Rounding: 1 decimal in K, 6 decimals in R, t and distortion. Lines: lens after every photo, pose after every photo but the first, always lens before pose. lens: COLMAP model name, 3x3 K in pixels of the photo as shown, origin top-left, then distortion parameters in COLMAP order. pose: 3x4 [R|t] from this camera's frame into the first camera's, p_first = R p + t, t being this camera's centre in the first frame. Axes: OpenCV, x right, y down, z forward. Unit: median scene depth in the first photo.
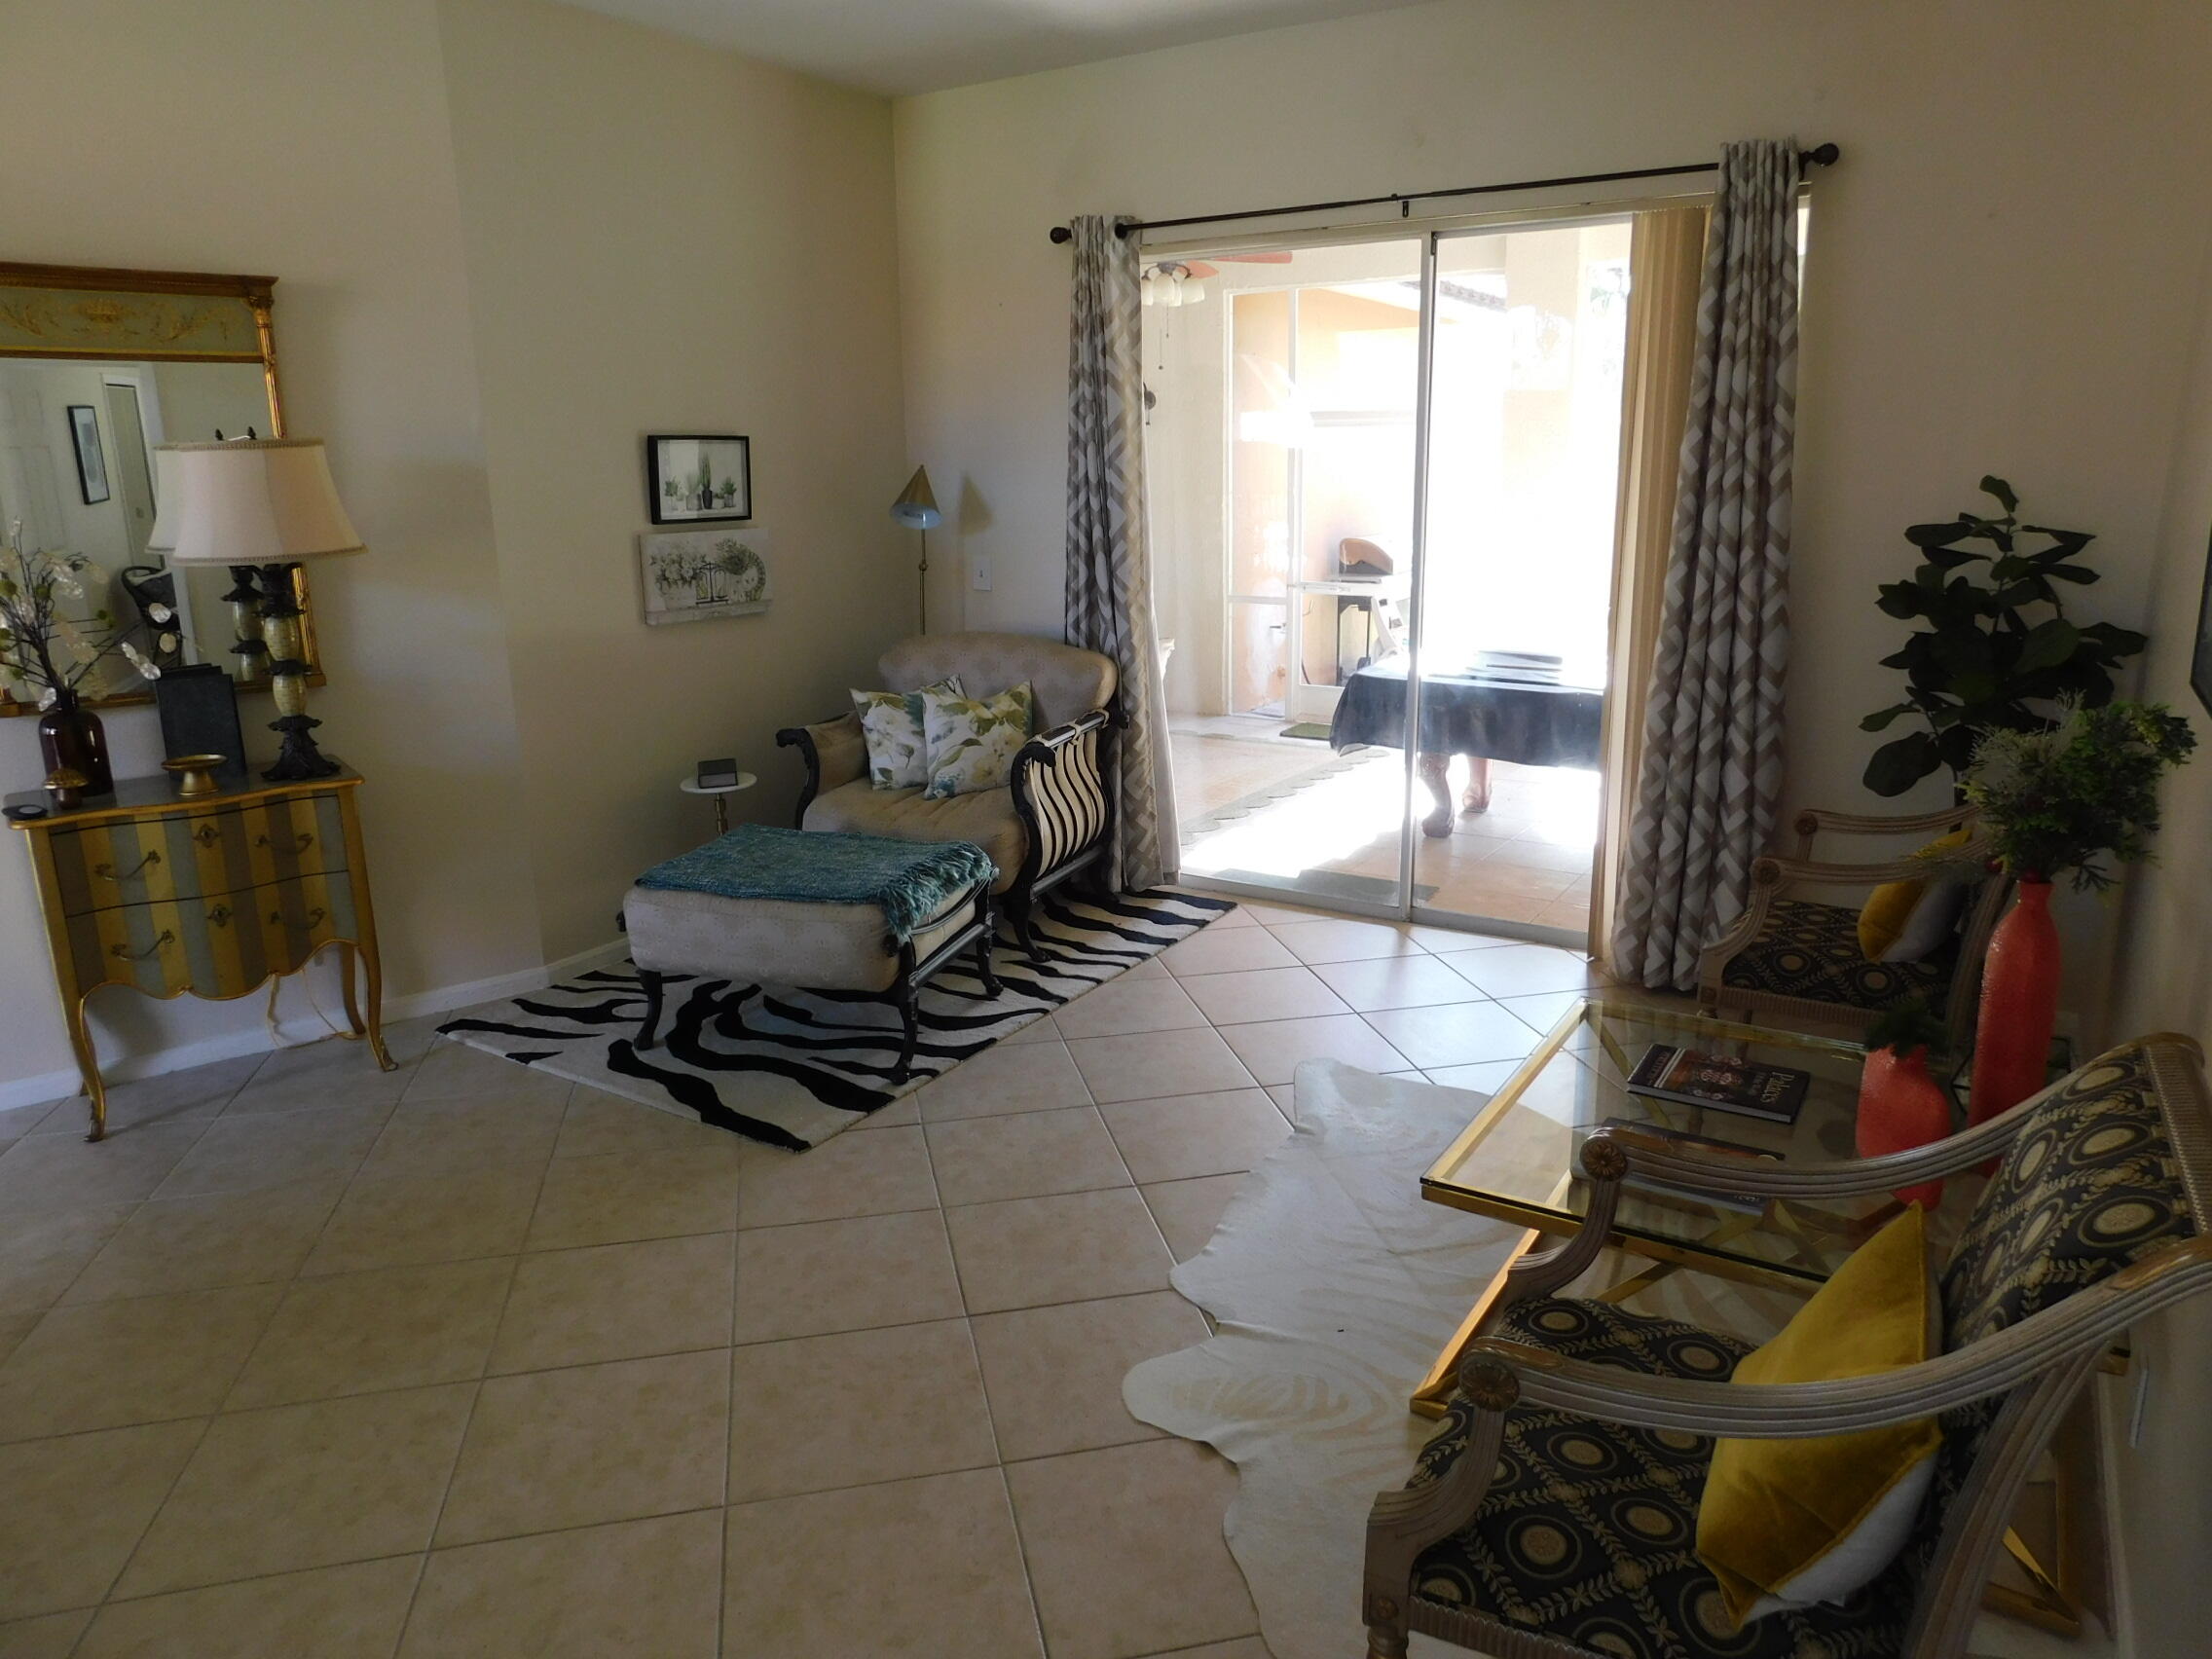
lens RADIAL K [[1462.8, 0, 1104.6], [0, 1462.8, 822.3], [0, 0, 1]] dist [-0.064801, 0.047375]
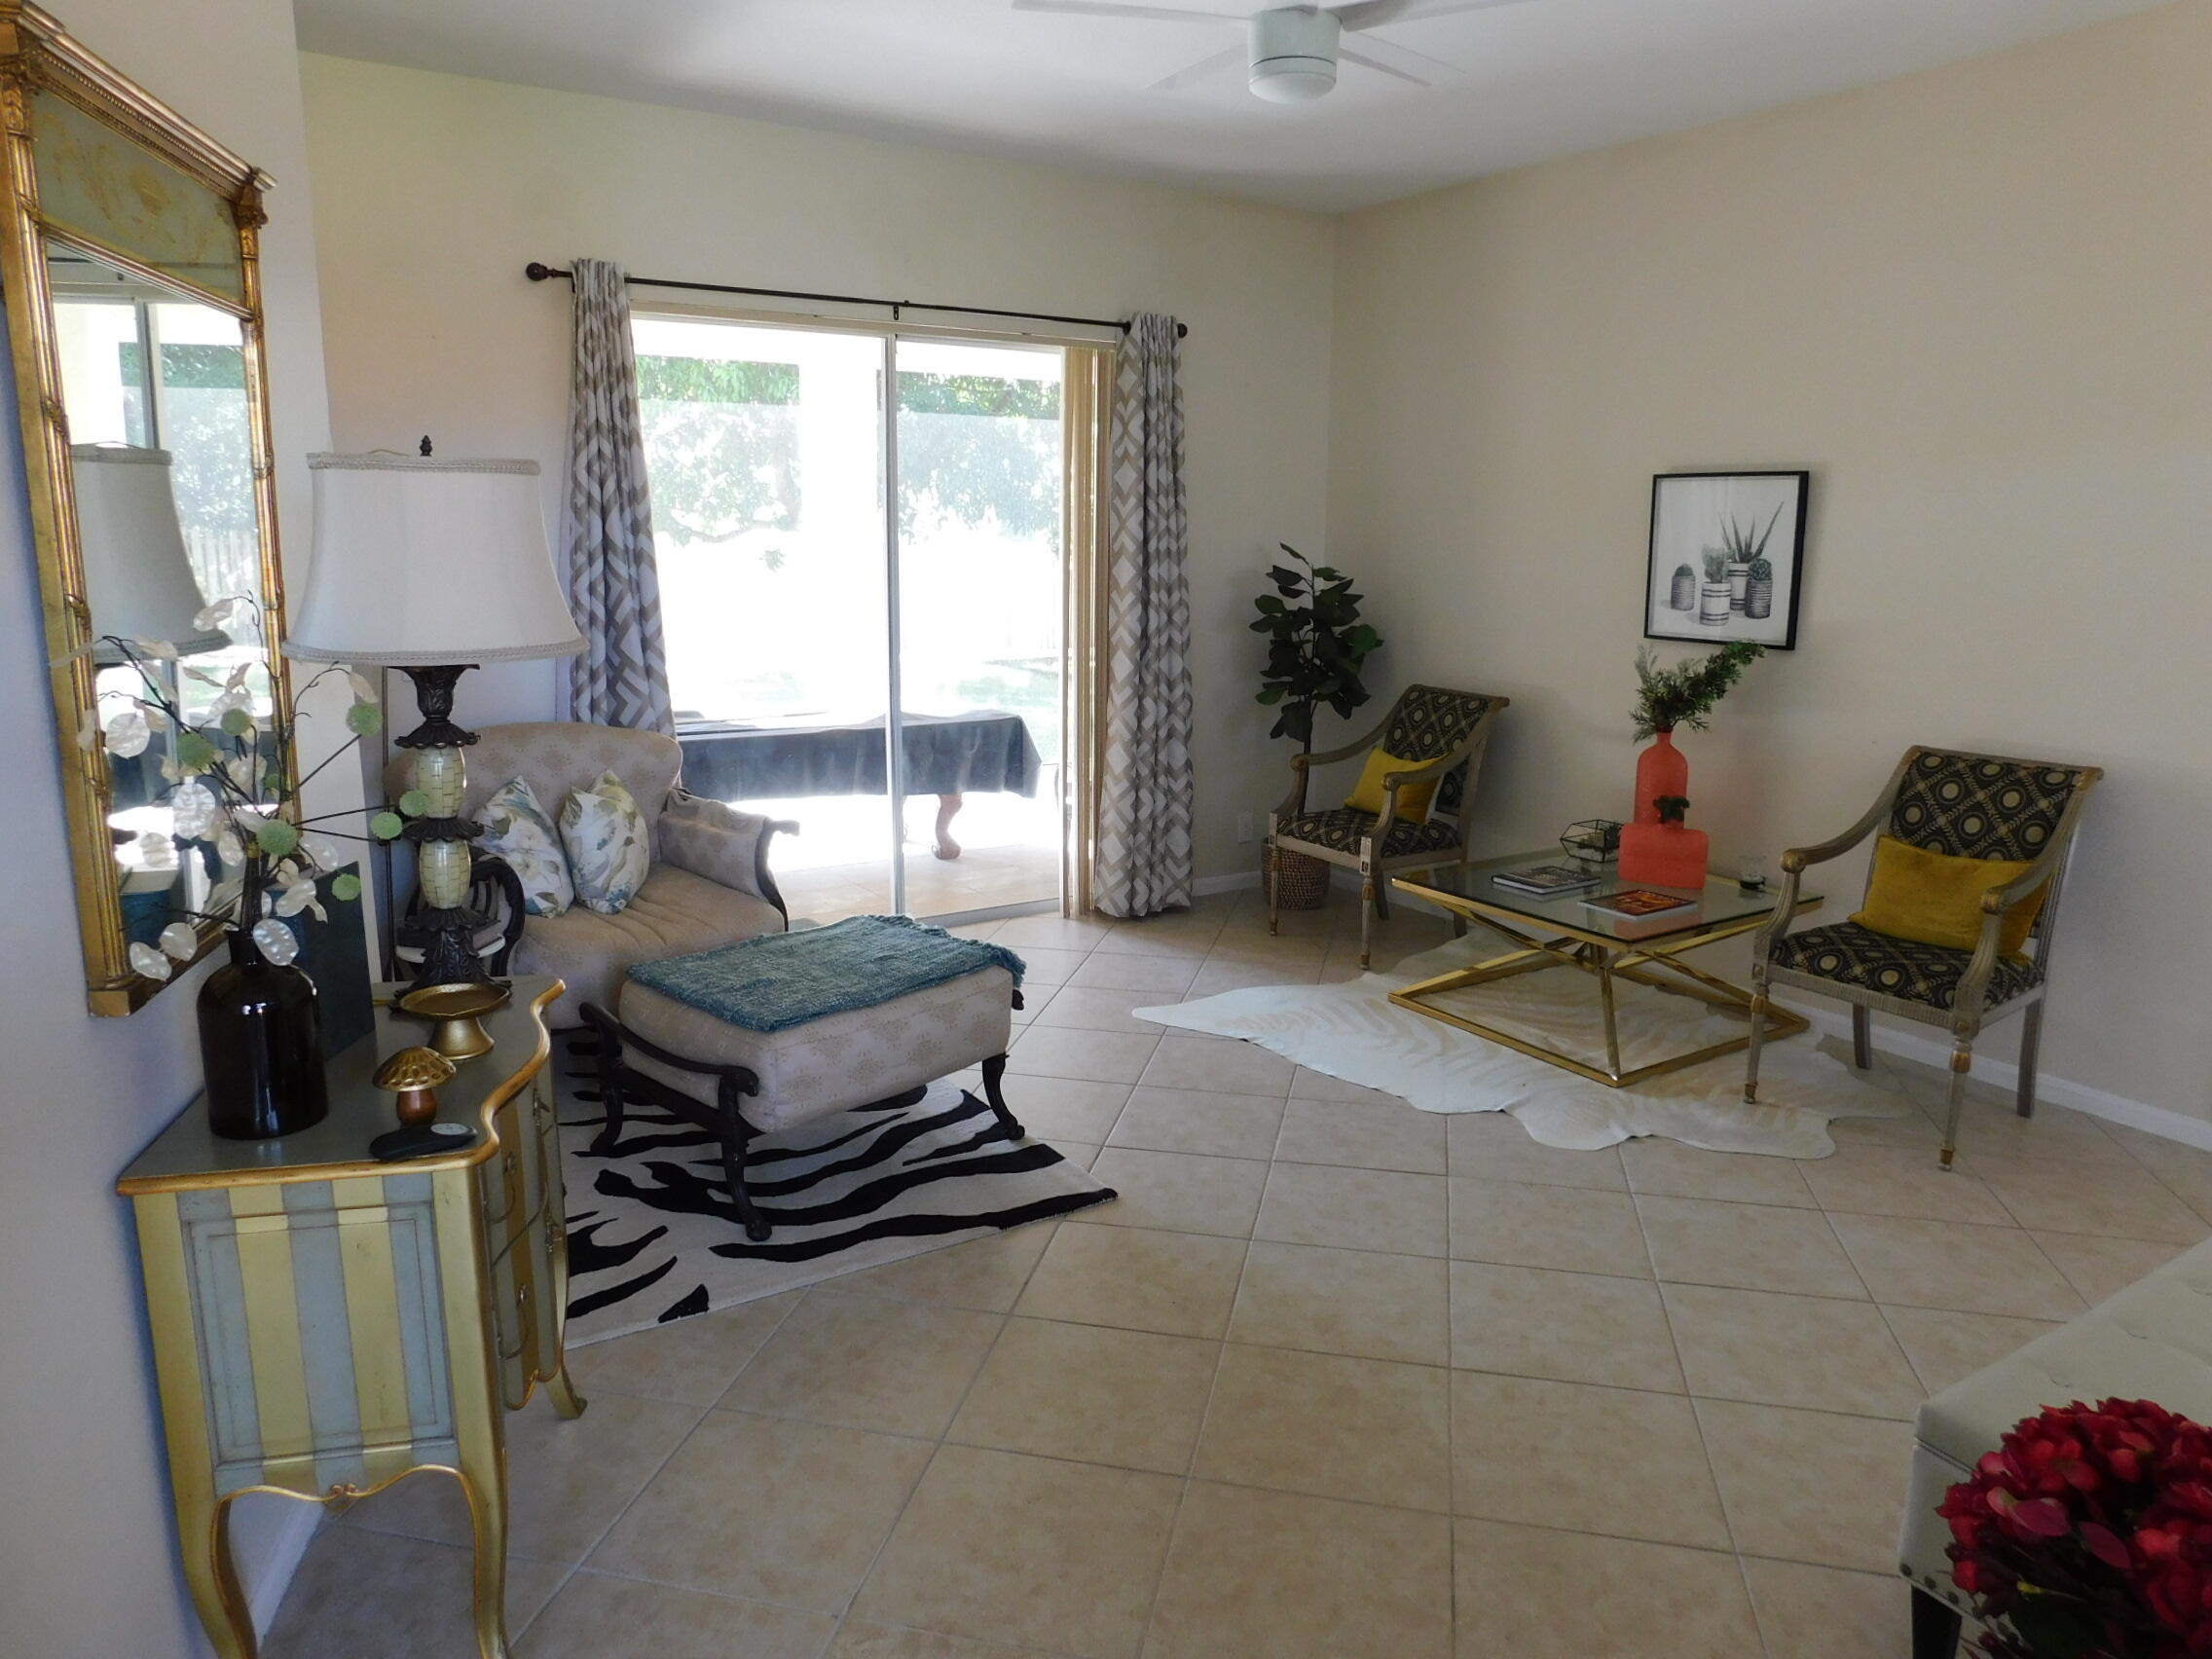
lens RADIAL K [[1462.8, 0, 1101.8], [0, 1462.8, 827.4], [0, 0, 1]] dist [-0.064801, 0.047375]
pose [[0.423491, -0.163737, 0.890980, -0.917143], [0.205739, 0.975213, 0.081427, -0.092749], [-0.882228, 0.148826, 0.446681, 0.440938]]
